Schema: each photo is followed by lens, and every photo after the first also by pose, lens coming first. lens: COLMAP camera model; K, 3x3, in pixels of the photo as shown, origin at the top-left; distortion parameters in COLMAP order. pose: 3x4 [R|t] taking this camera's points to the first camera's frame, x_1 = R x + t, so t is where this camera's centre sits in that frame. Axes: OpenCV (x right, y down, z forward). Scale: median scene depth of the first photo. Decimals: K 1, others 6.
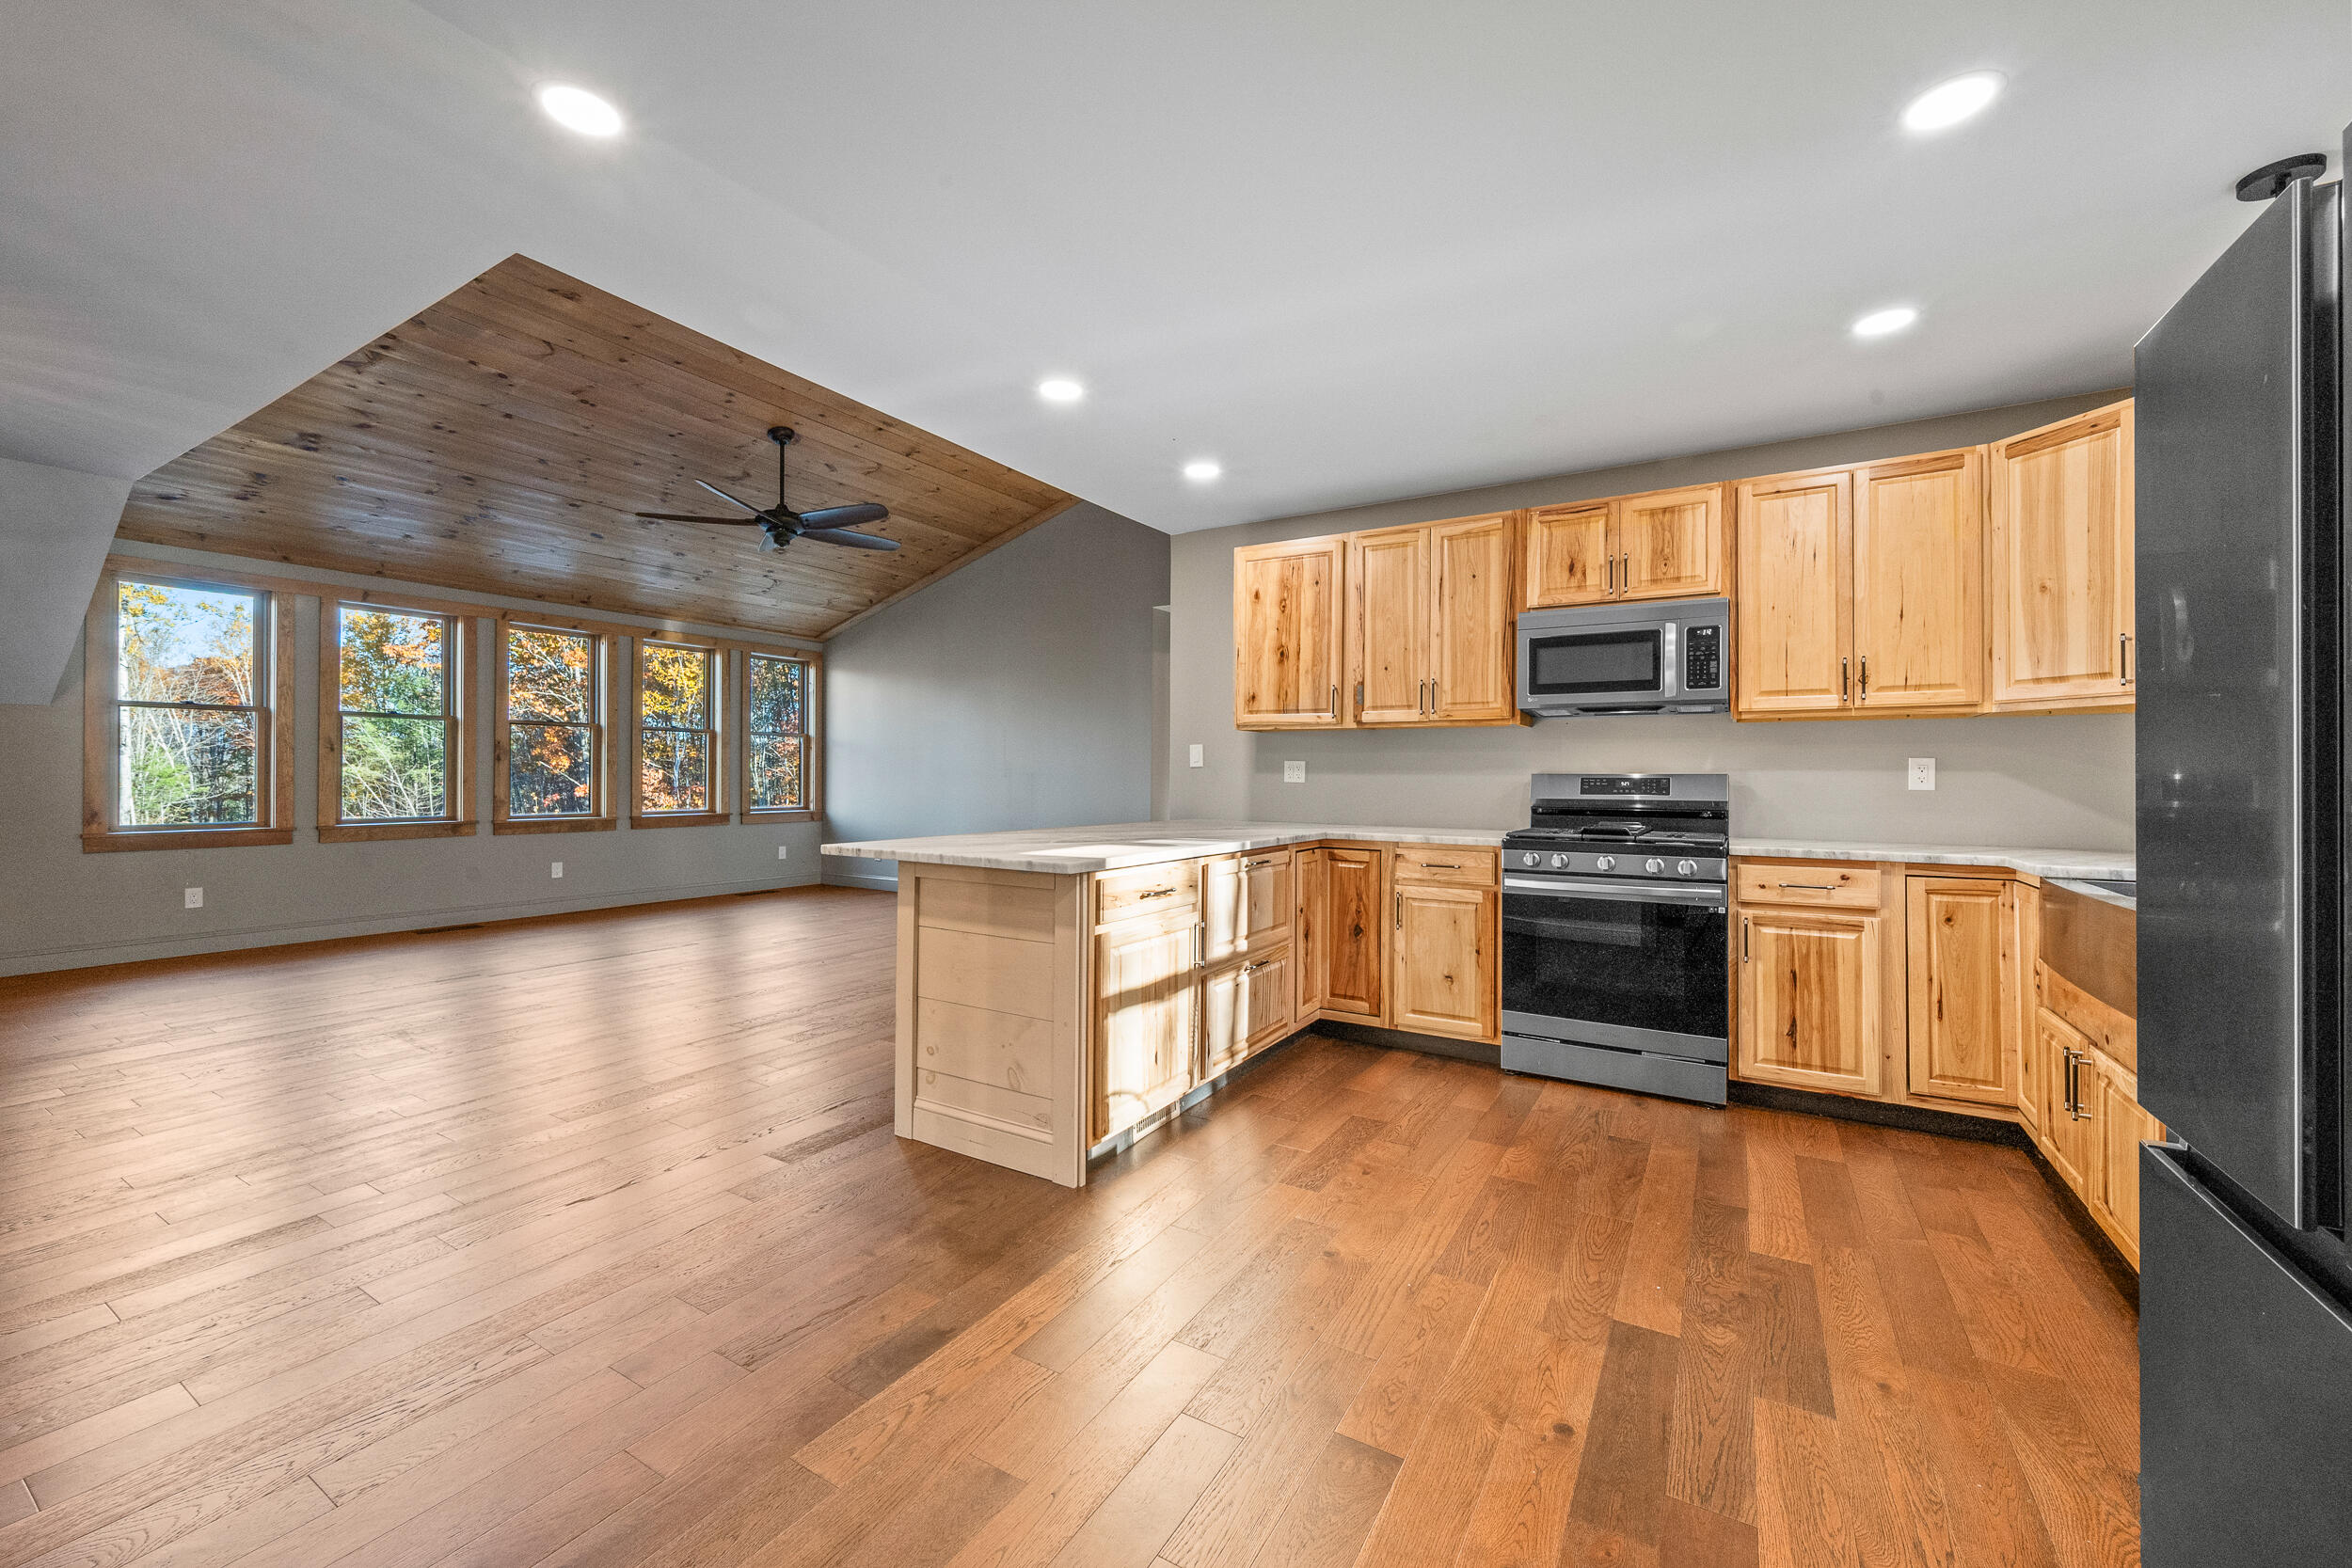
lens RADIAL K [[919.4, 0, 1179.2], [0, 919.4, 770.6], [0, 0, 1]] dist [-0.002071, 0.000952]
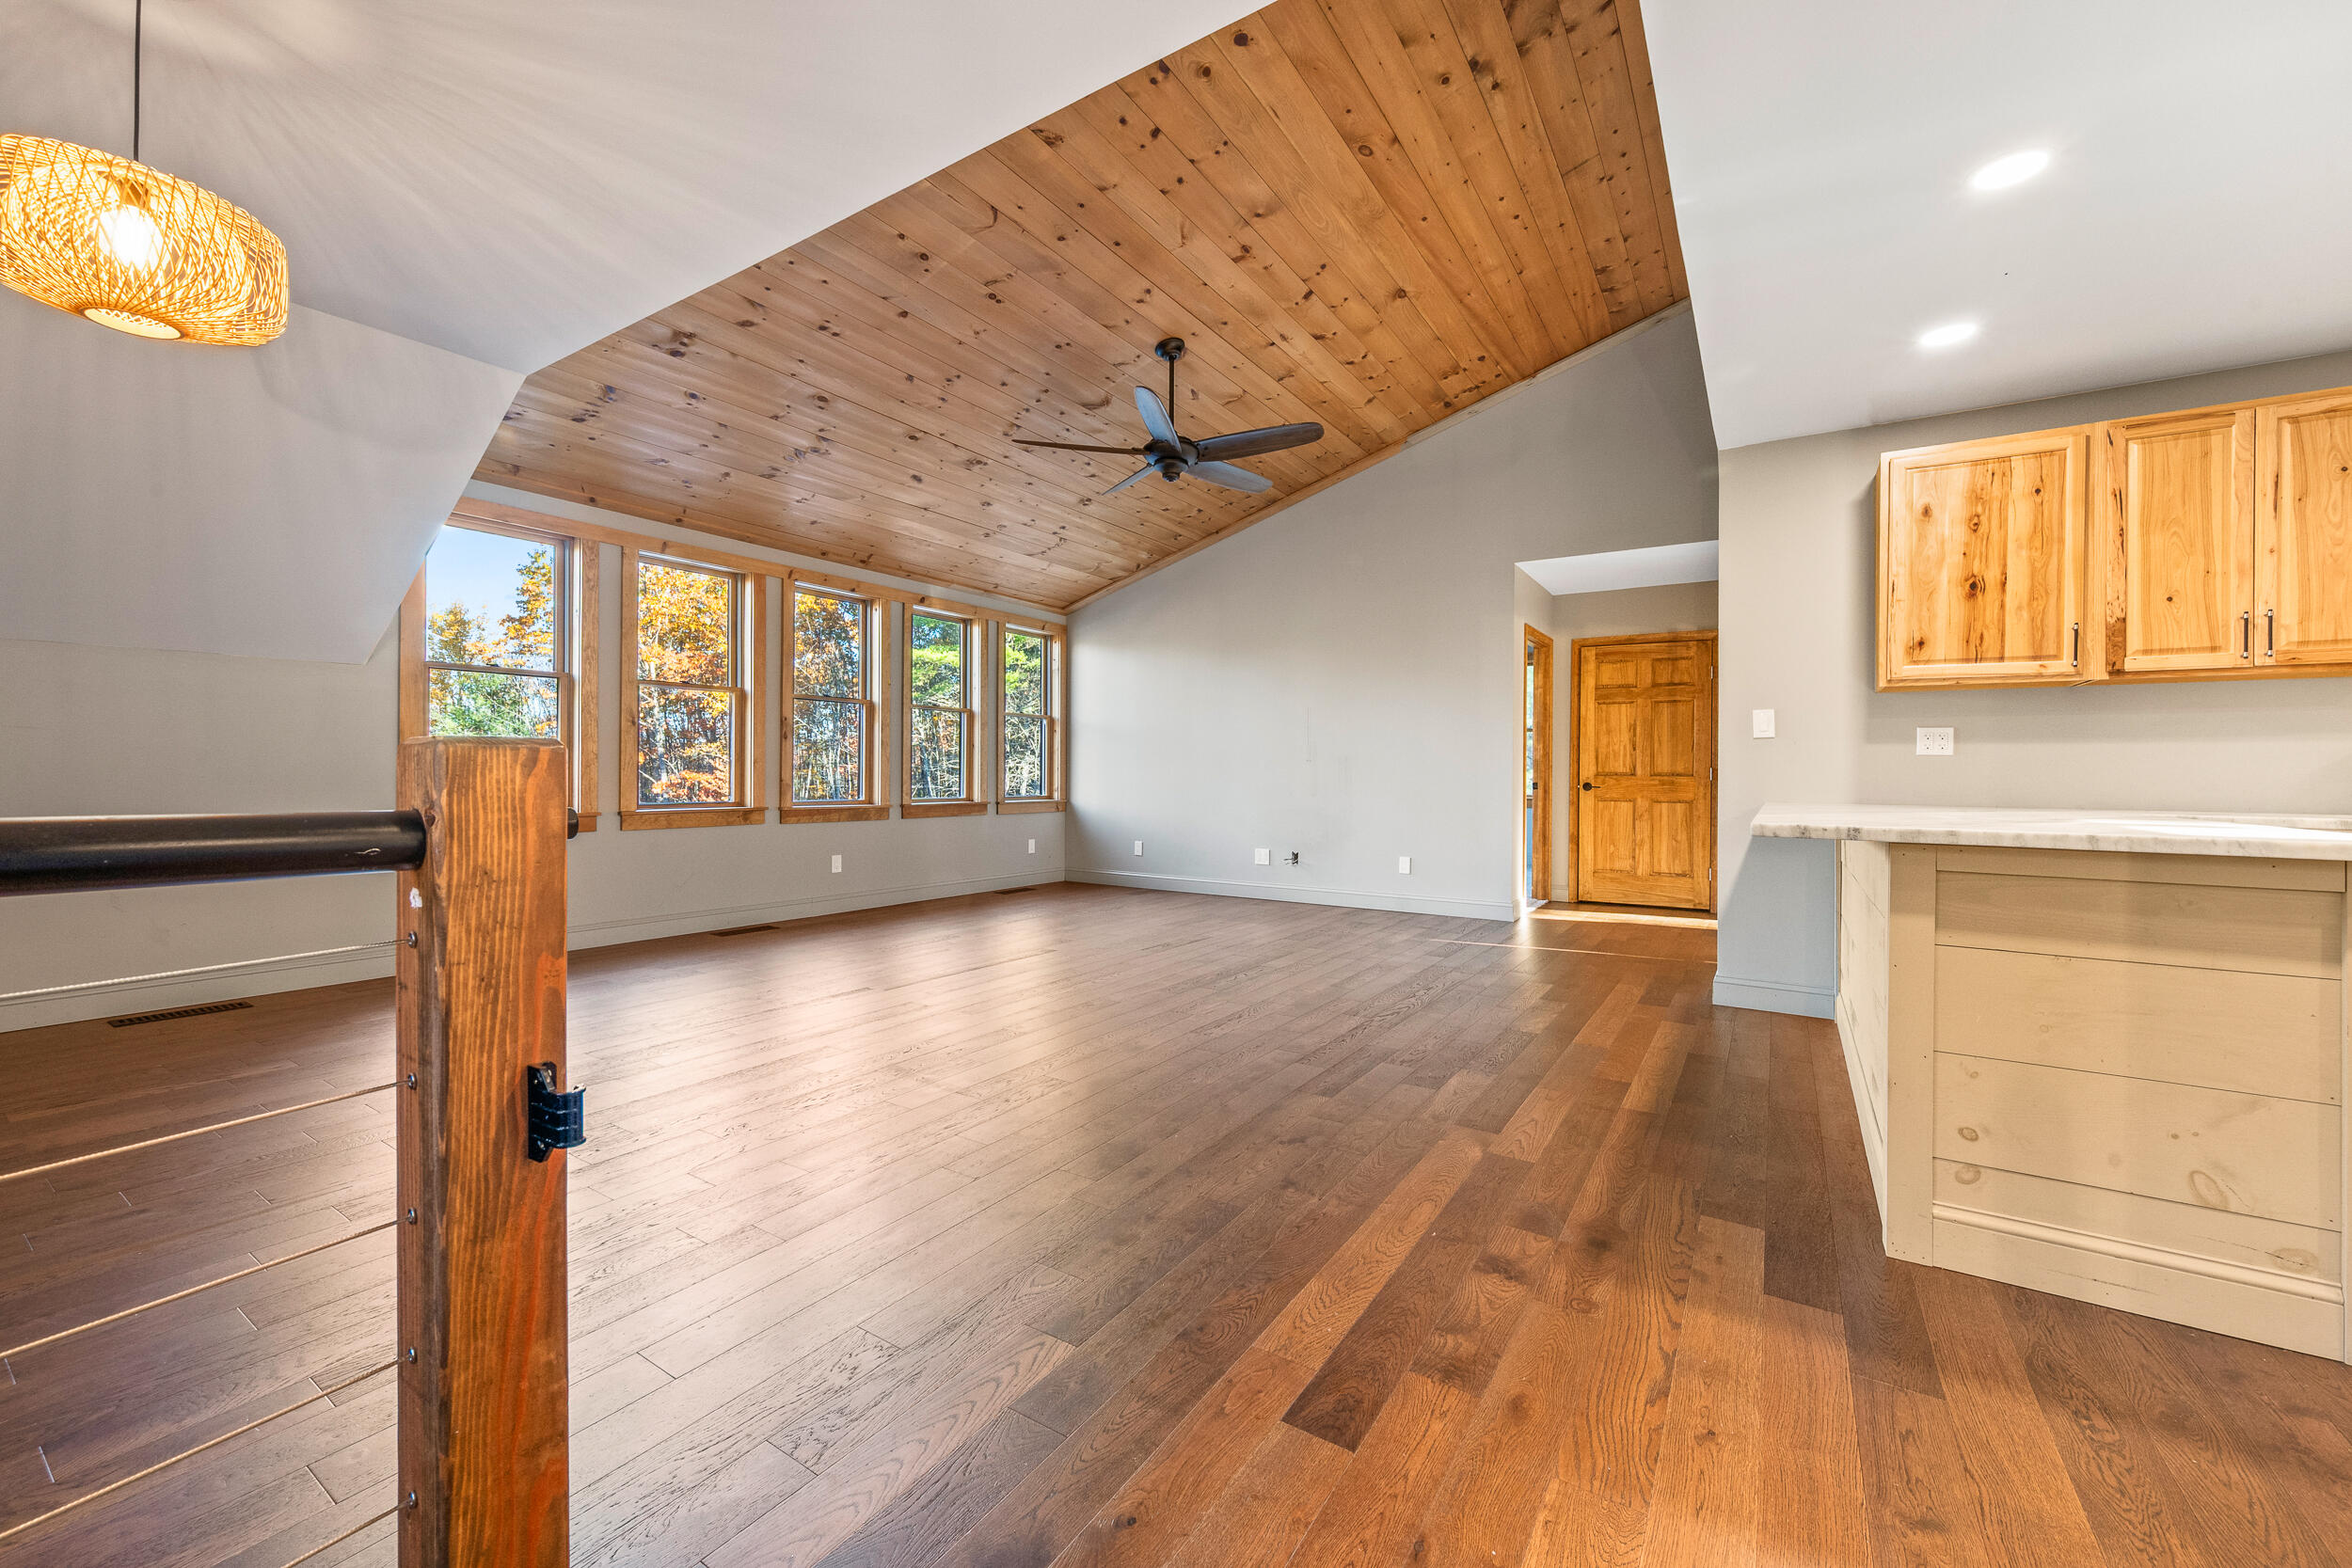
lens RADIAL K [[919.4, 0, 1182.4], [0, 919.4, 770.5], [0, 0, 1]] dist [-0.002071, 0.000952]
pose [[0.999506, 0.001829, -0.031376, -0.663640], [-0.001819, 0.999998, 0.000330, 0.036347], [0.031376, -0.000273, 0.999508, 0.263141]]
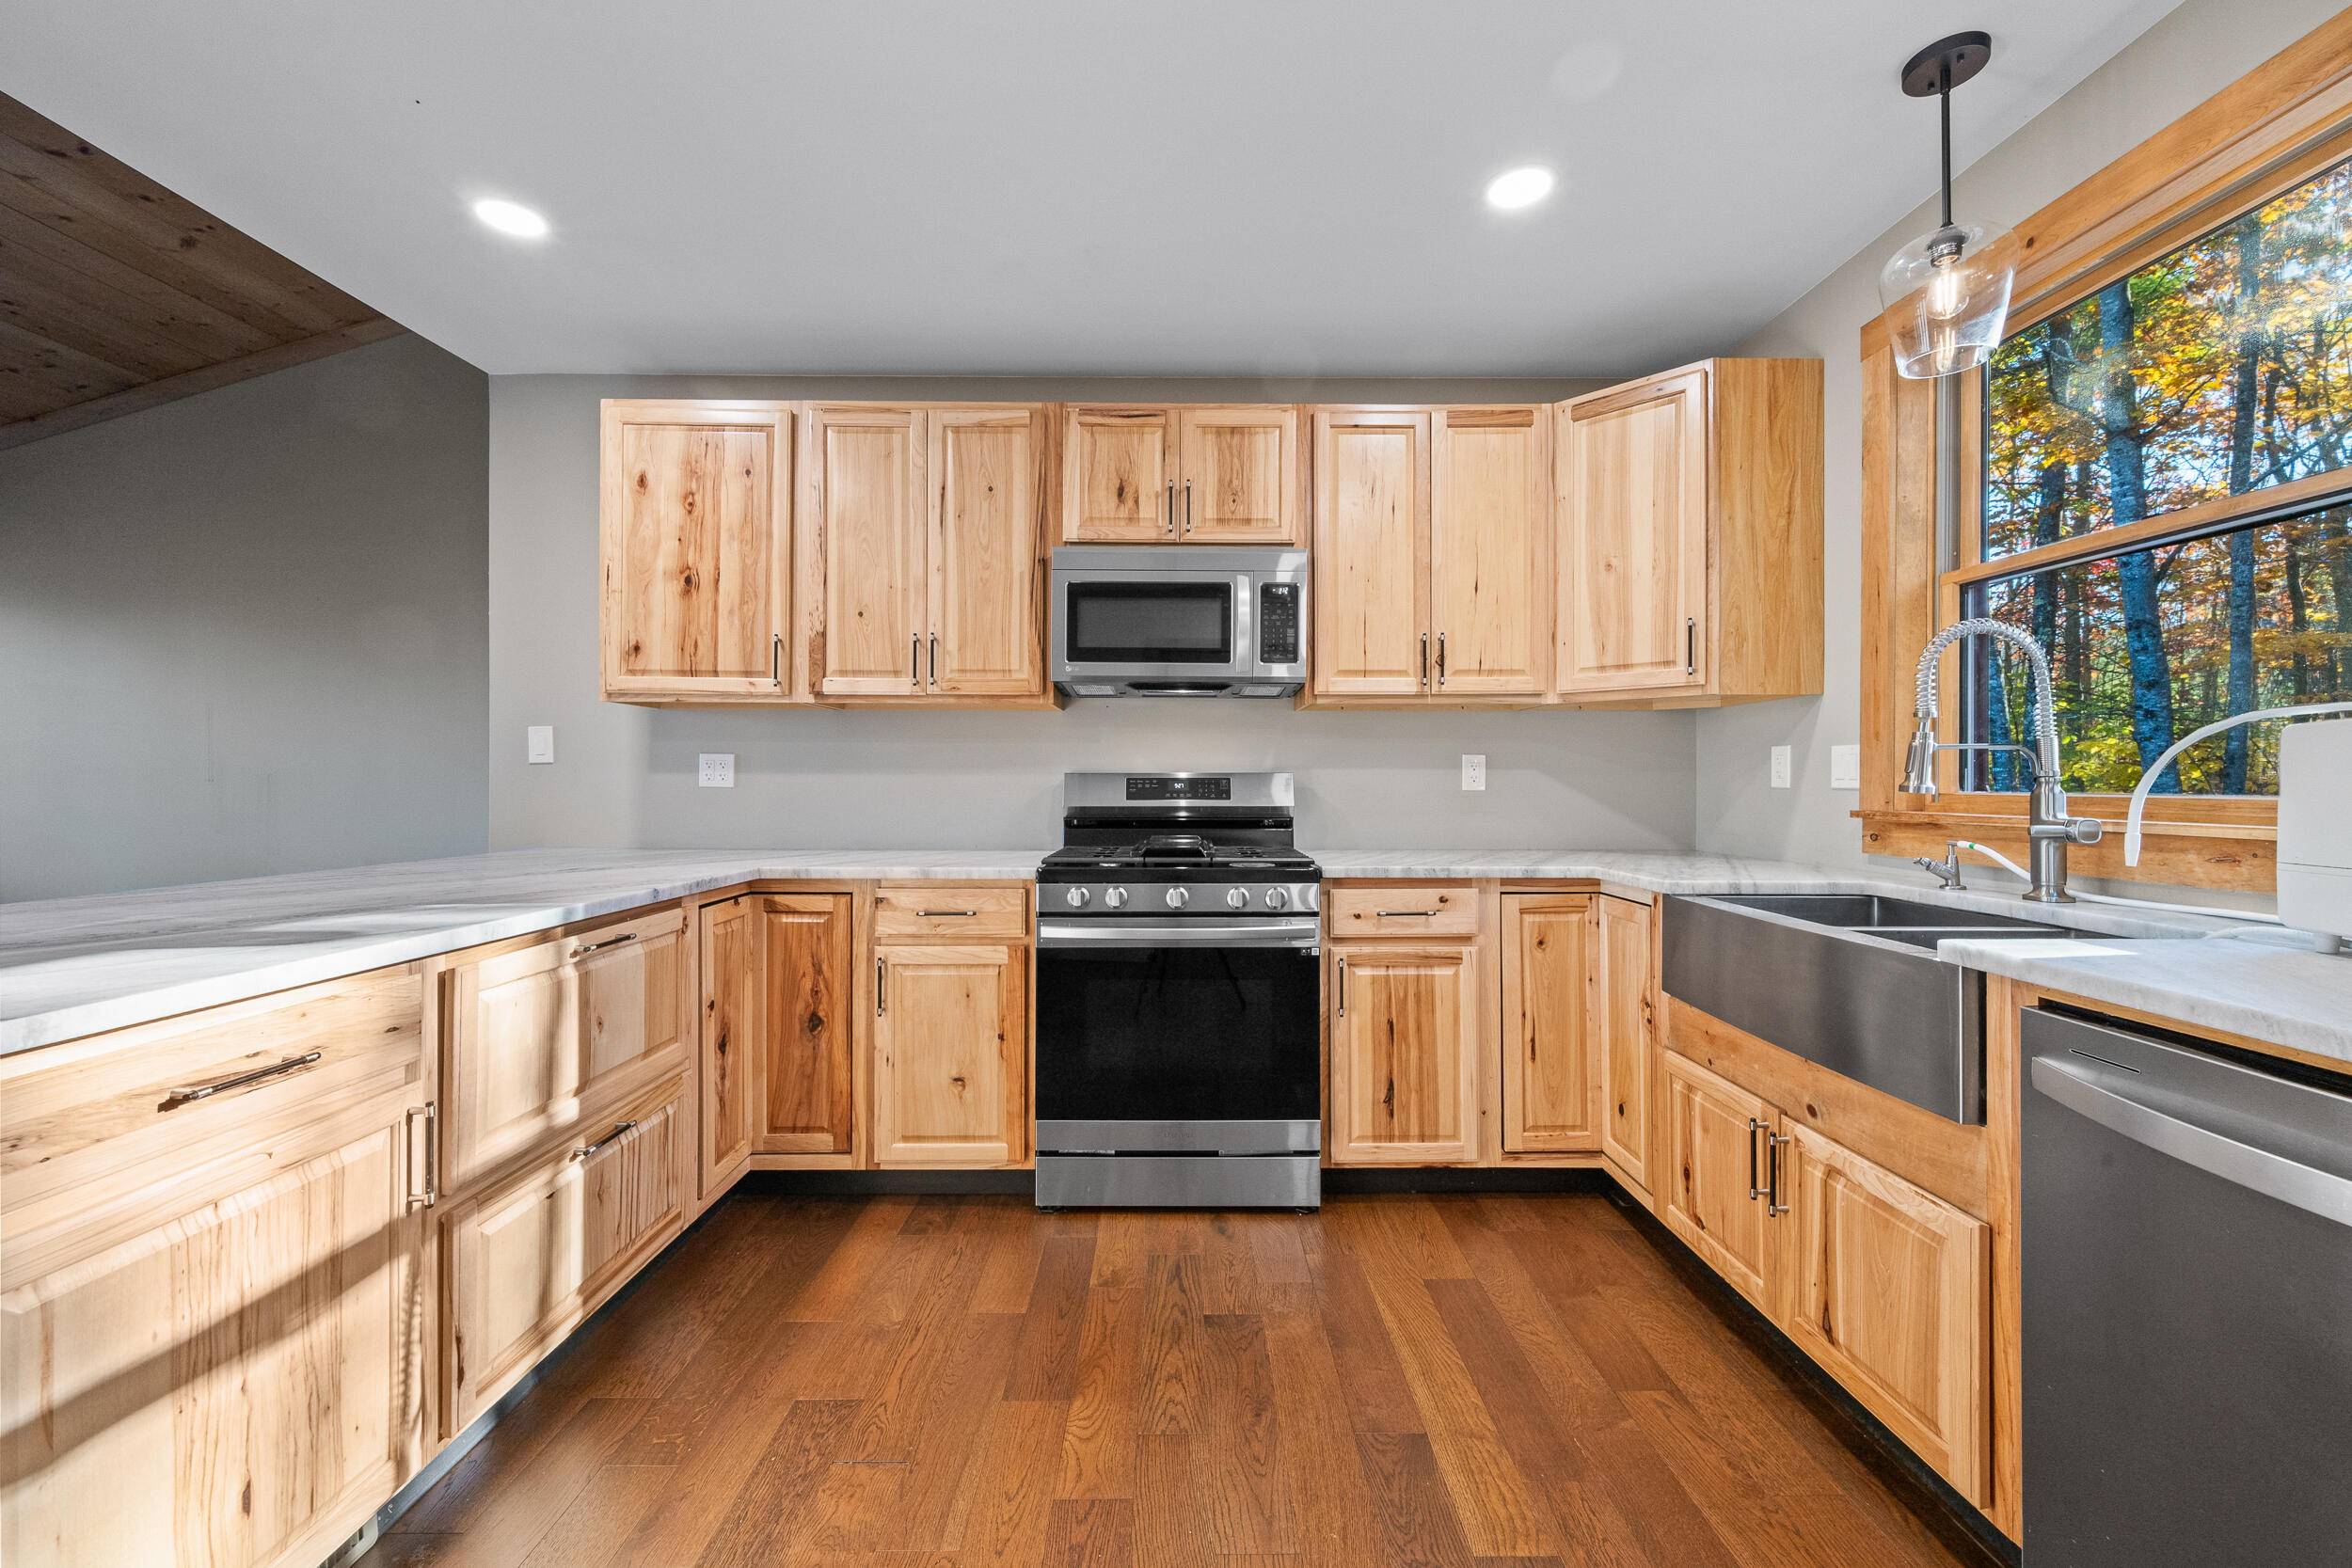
lens RADIAL K [[919.4, 0, 1180.8], [0, 919.4, 780.7], [0, 0, 1]] dist [-0.002071, 0.000952]
pose [[0.852772, -0.004958, 0.522260, 0.089308], [-0.000288, 0.999950, 0.009962, 0.002795], [-0.522284, -0.008646, 0.852728, 0.372060]]
